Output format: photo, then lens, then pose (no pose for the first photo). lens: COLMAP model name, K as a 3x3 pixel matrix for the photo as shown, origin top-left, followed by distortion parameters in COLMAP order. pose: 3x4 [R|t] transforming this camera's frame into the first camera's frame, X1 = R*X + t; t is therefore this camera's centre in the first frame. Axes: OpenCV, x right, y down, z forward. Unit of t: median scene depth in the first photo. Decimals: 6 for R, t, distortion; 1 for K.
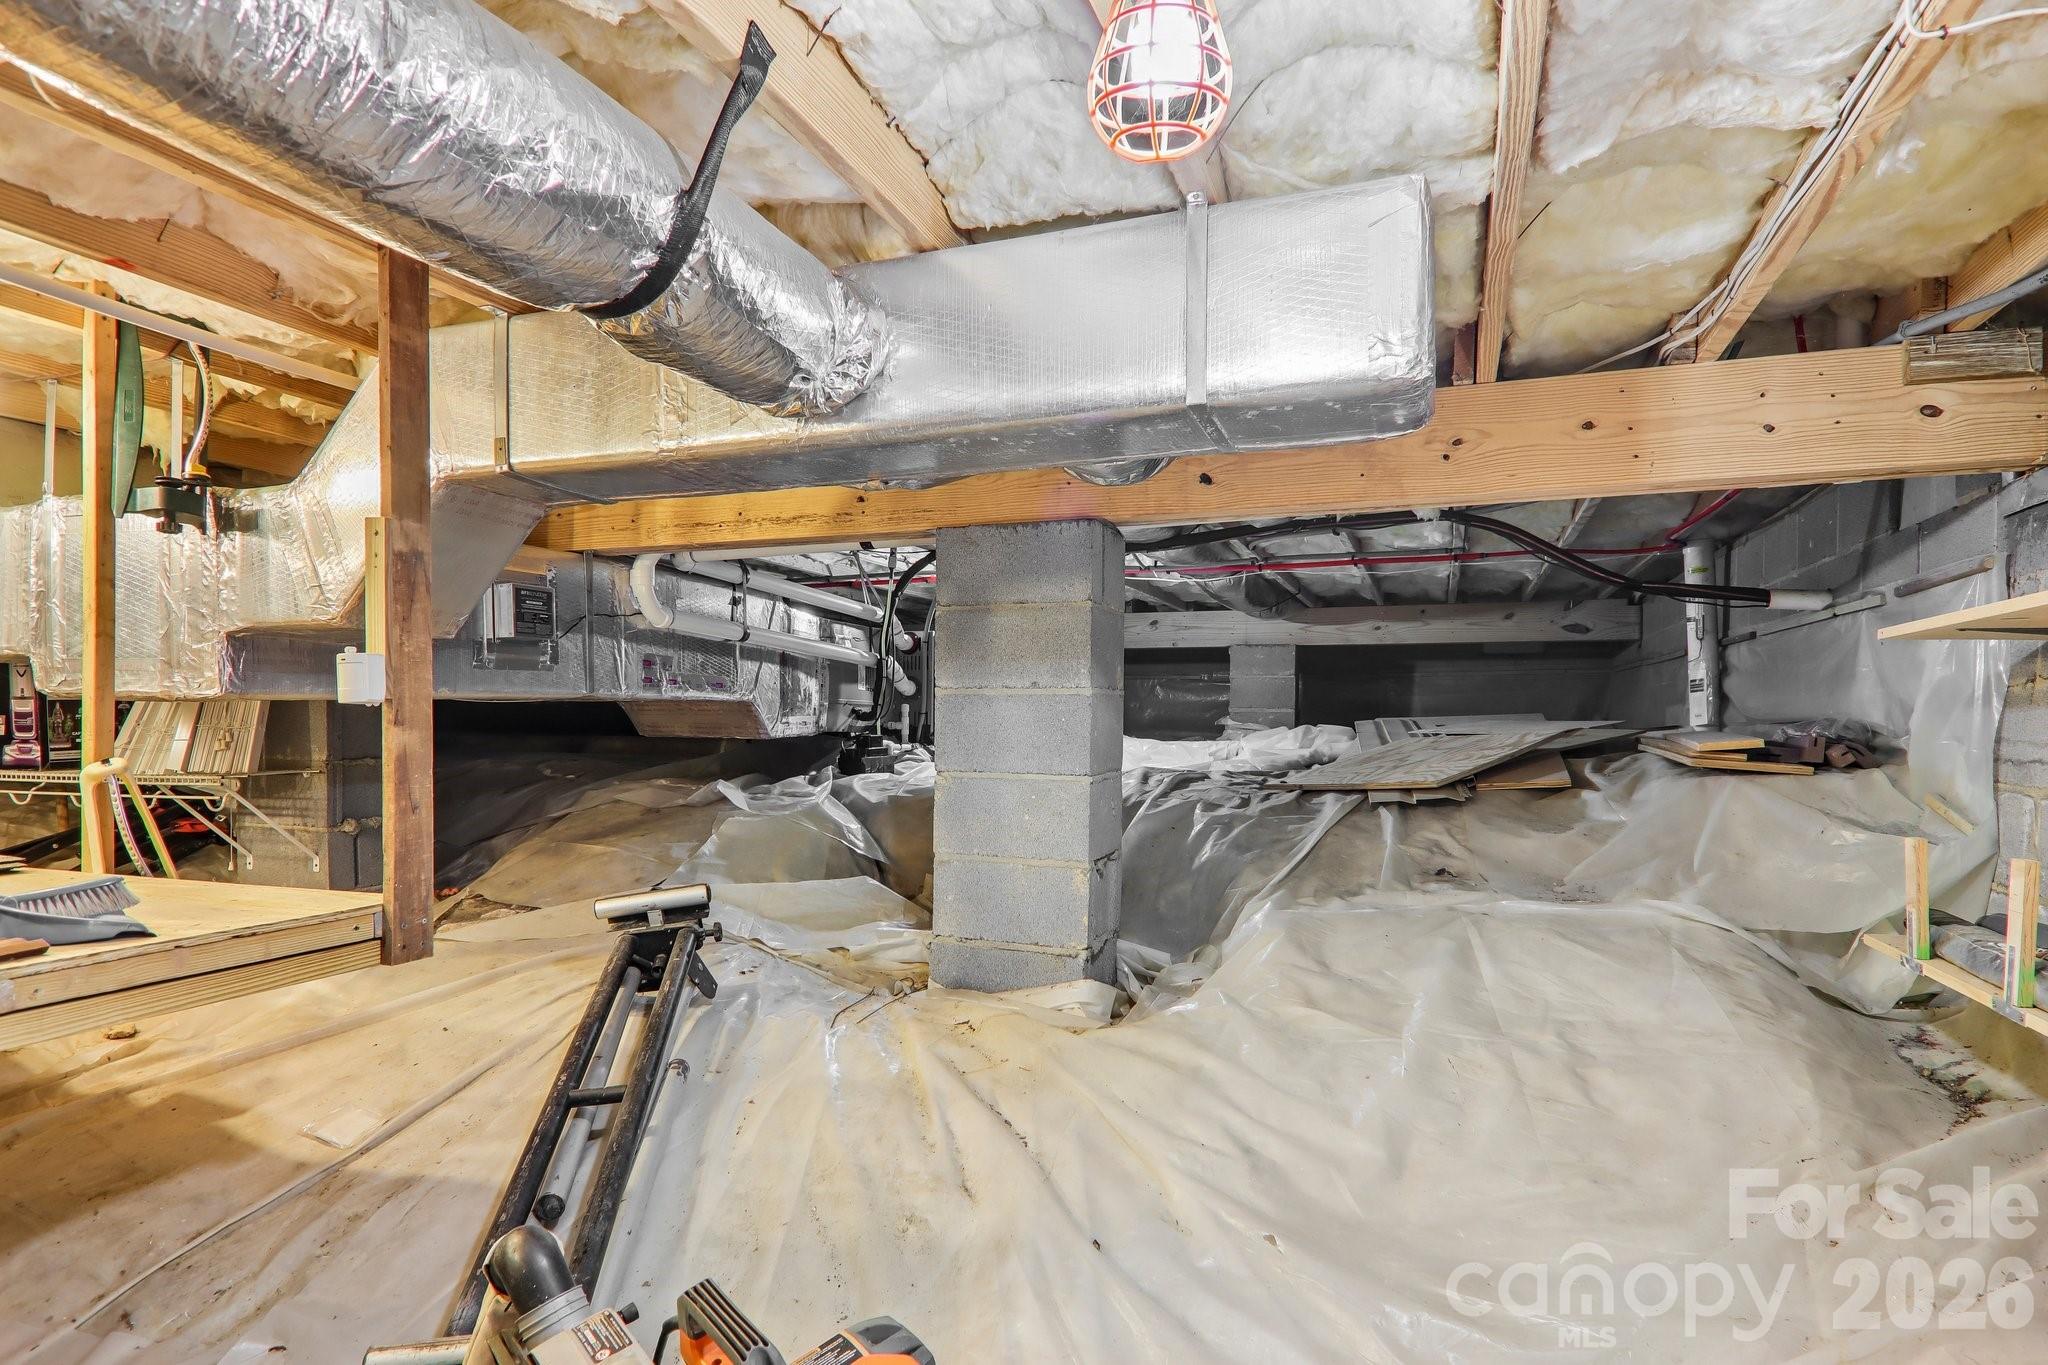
lens RADIAL K [[1144.1, 0, 1027.4], [0, 1144.1, 738.4], [0, 0, 1]] dist [-0.000725, -0.017937]
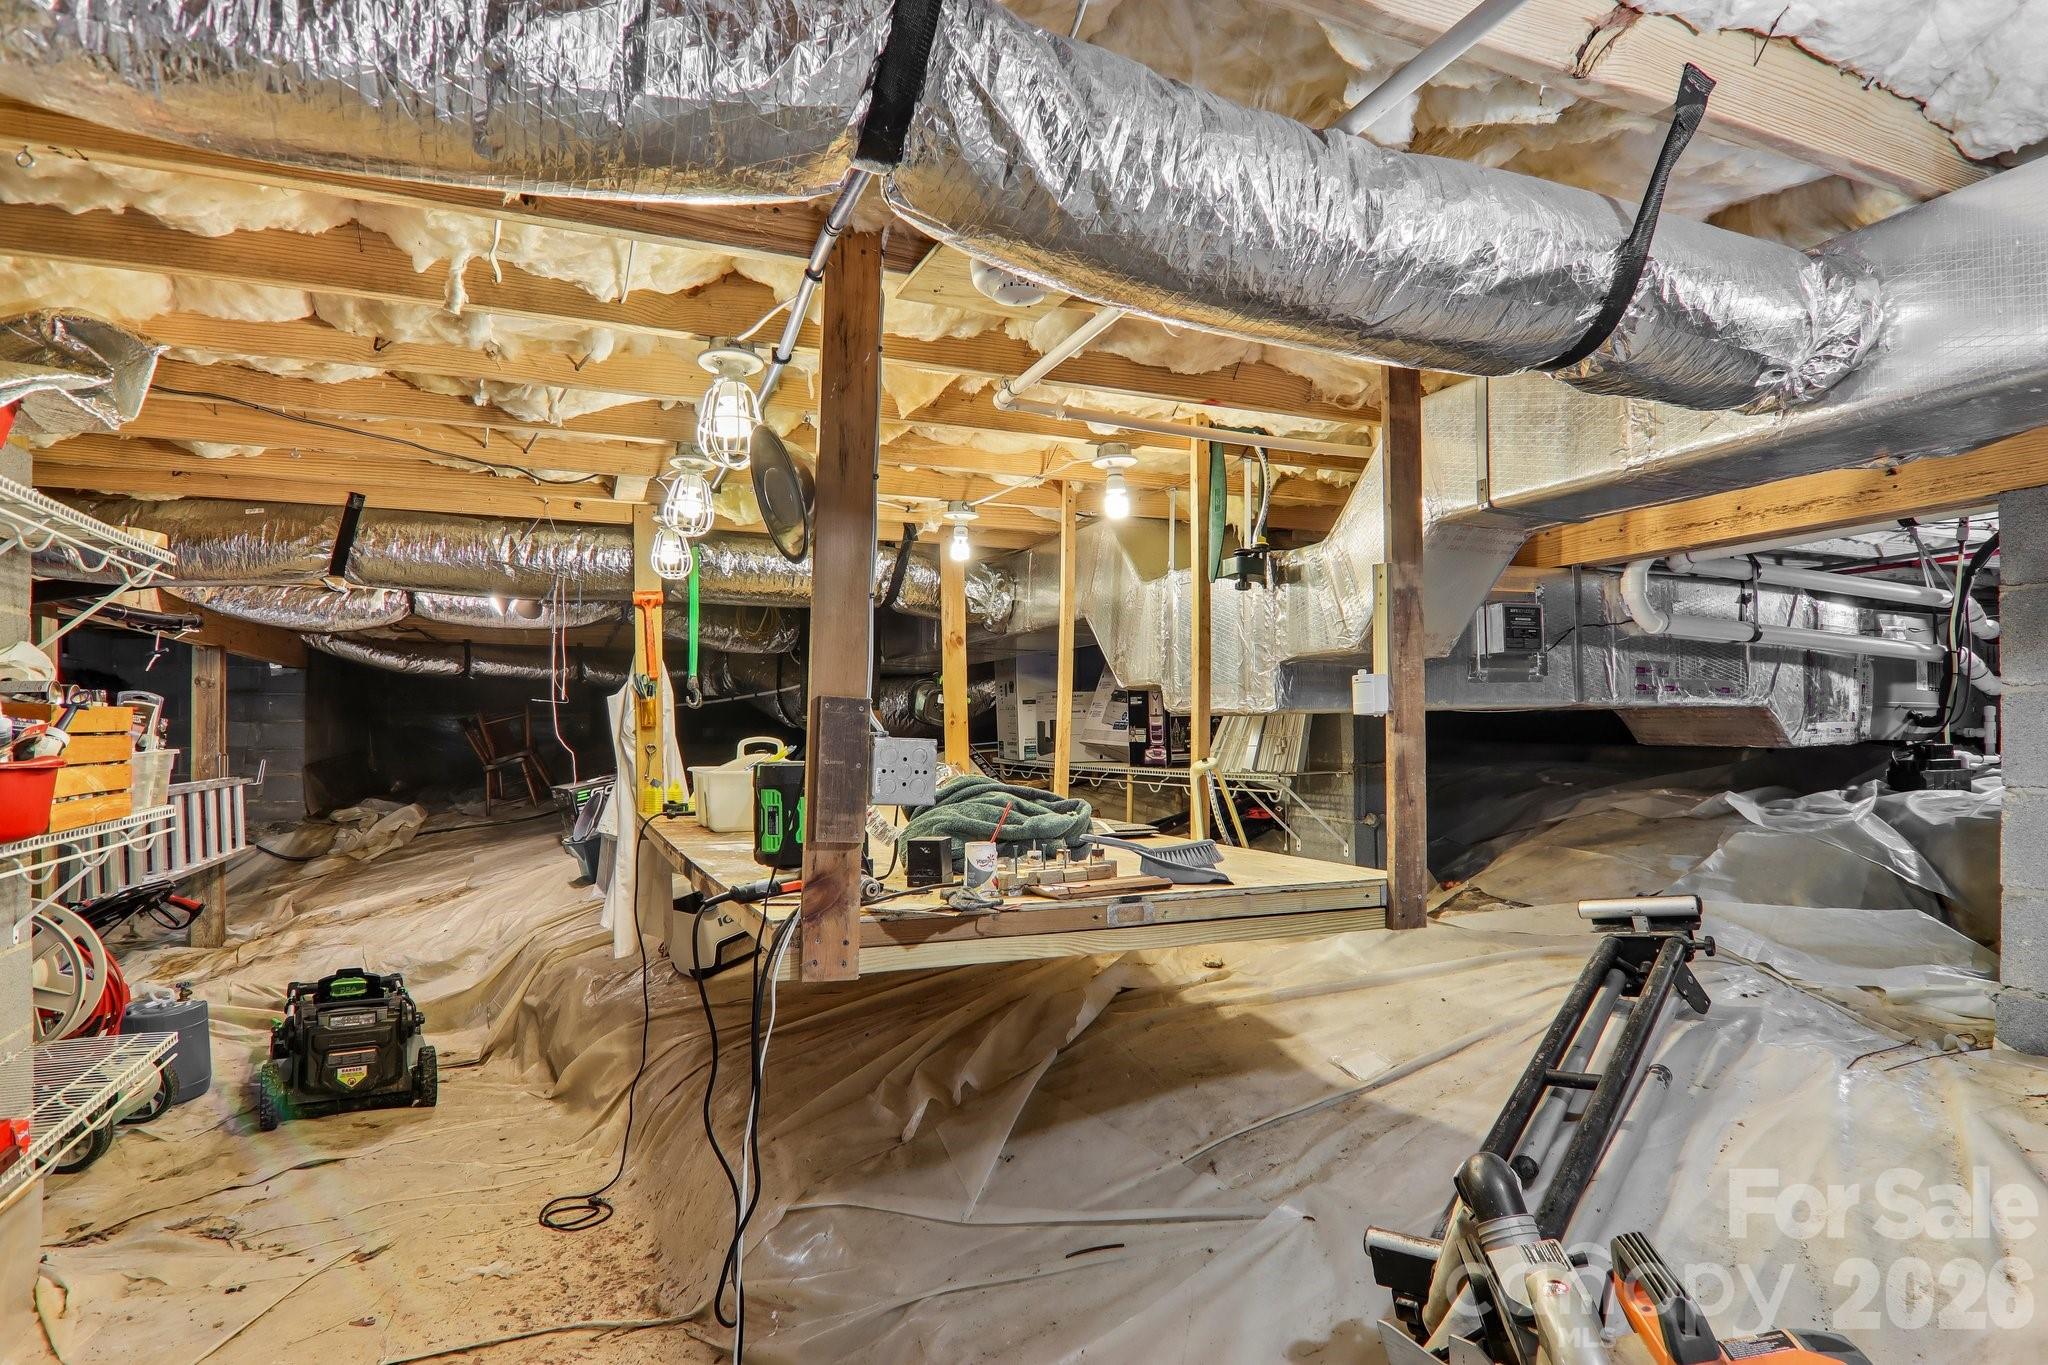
lens RADIAL K [[1160.3, 0, 1034.7], [0, 1160.3, 708.8], [0, 0, 1]] dist [0.024305, -0.026606]
pose [[0.676466, -0.020409, -0.736191, 0.078035], [-0.005476, 0.999449, -0.032739, 0.004983], [0.736453, 0.026178, 0.675982, -0.095901]]
